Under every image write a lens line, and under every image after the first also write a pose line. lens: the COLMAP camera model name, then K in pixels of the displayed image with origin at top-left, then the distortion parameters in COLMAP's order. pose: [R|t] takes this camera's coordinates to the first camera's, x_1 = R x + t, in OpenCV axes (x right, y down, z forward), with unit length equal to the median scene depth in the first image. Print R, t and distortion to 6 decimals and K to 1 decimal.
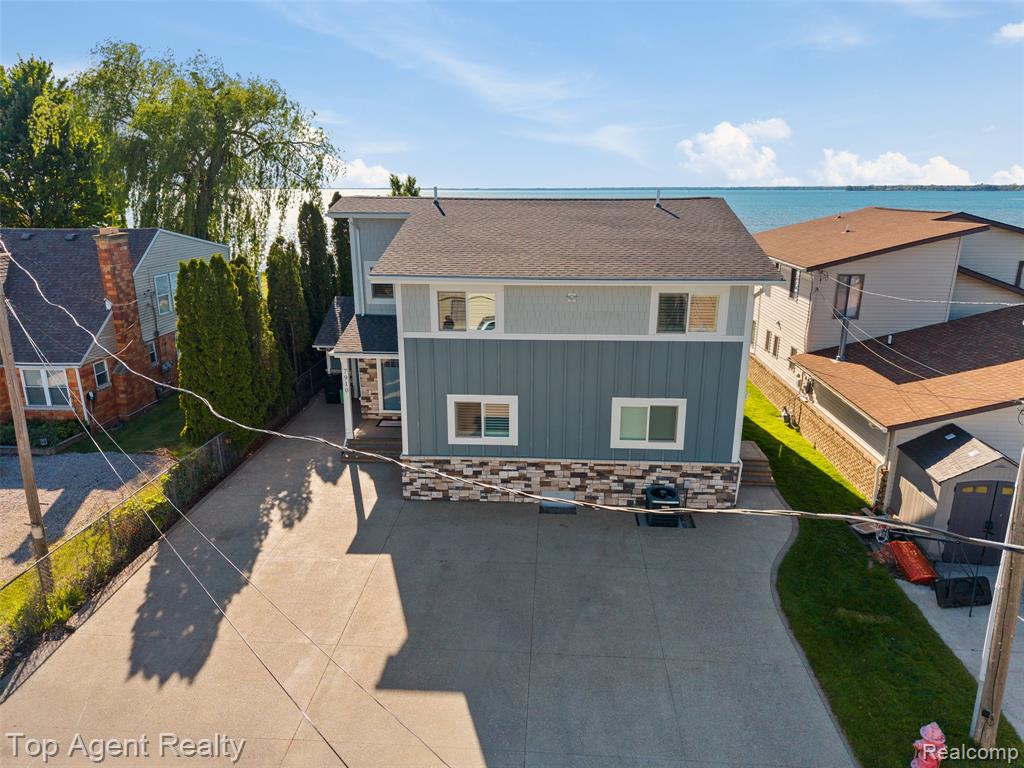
lens RADIAL K [[681.5, 0, 509.2], [0, 681.5, 385.9], [0, 0, 1]] dist [0.068266, -0.061852]
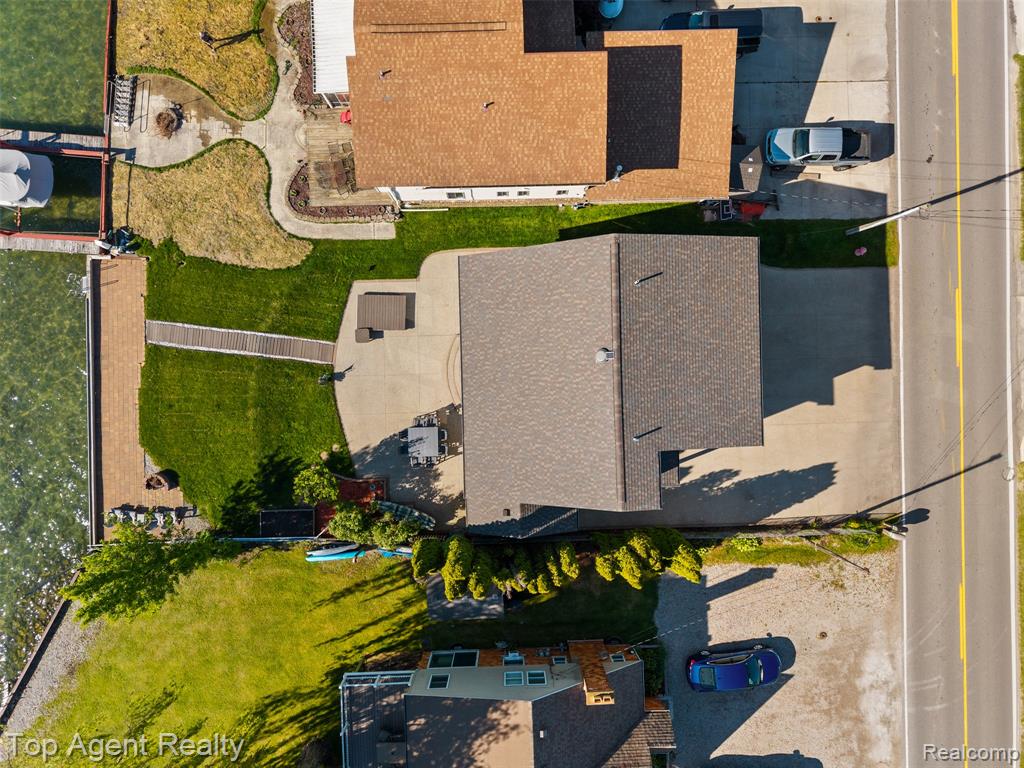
lens RADIAL K [[687.9, 0, 514.0], [0, 687.9, 389.2], [0, 0, 1]] dist [0.035309, -0.031978]
pose [[-0.092999, -0.995662, -0.003059, 0.018839], [0.278874, -0.028997, 0.959890, -2.019466], [-0.955814, 0.088415, 0.280361, 0.995628]]
